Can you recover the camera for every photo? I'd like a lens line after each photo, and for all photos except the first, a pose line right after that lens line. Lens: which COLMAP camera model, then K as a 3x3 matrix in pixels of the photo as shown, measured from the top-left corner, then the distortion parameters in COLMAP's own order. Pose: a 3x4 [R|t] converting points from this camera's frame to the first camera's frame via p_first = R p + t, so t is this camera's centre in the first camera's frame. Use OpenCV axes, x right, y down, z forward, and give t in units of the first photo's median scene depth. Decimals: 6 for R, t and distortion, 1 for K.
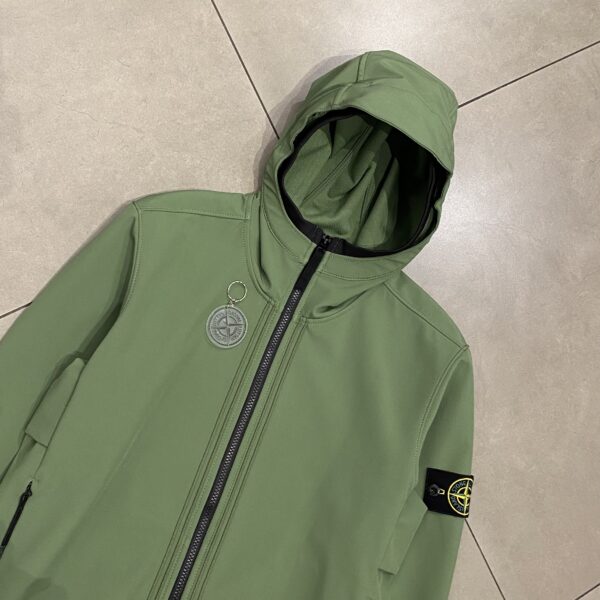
lens RADIAL K [[891.0, 0, 274.7], [0, 891.0, 299.0], [0, 0, 1]] dist [0.180134, -1.012885]
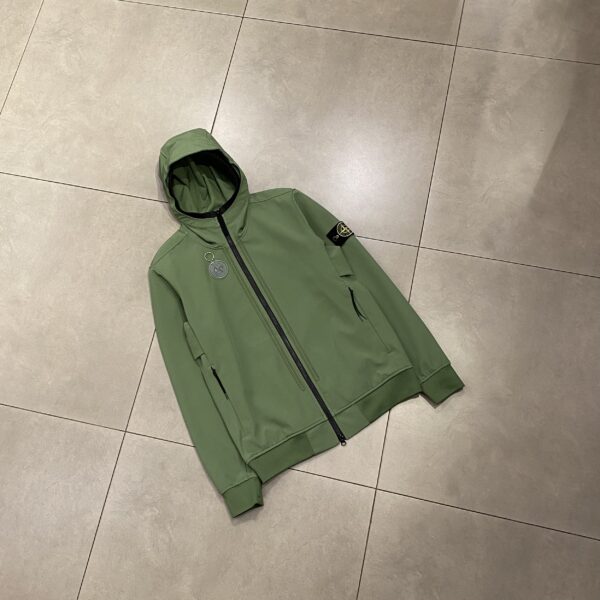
lens RADIAL K [[891.0, 0, 274.7], [0, 891.0, 299.0], [0, 0, 1]] dist [0.180134, -1.012885]
pose [[0.603347, -0.797305, -0.016632, 0.008967], [0.785126, 0.597529, -0.162897, 0.537292], [0.139817, 0.085226, 0.986503, -1.143594]]
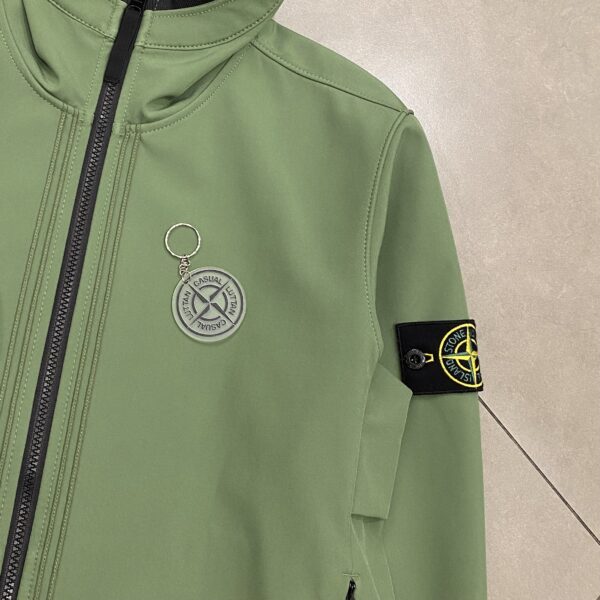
lens RADIAL K [[982.0, 0, 268.1], [0, 982.0, 192.0], [0, 0, 1]] dist [0.205377, -1.160268]
pose [[0.970351, -0.227962, 0.080324, 0.057869], [0.233749, 0.969631, -0.071956, 0.131744], [-0.061481, 0.088599, 0.994168, 0.358007]]
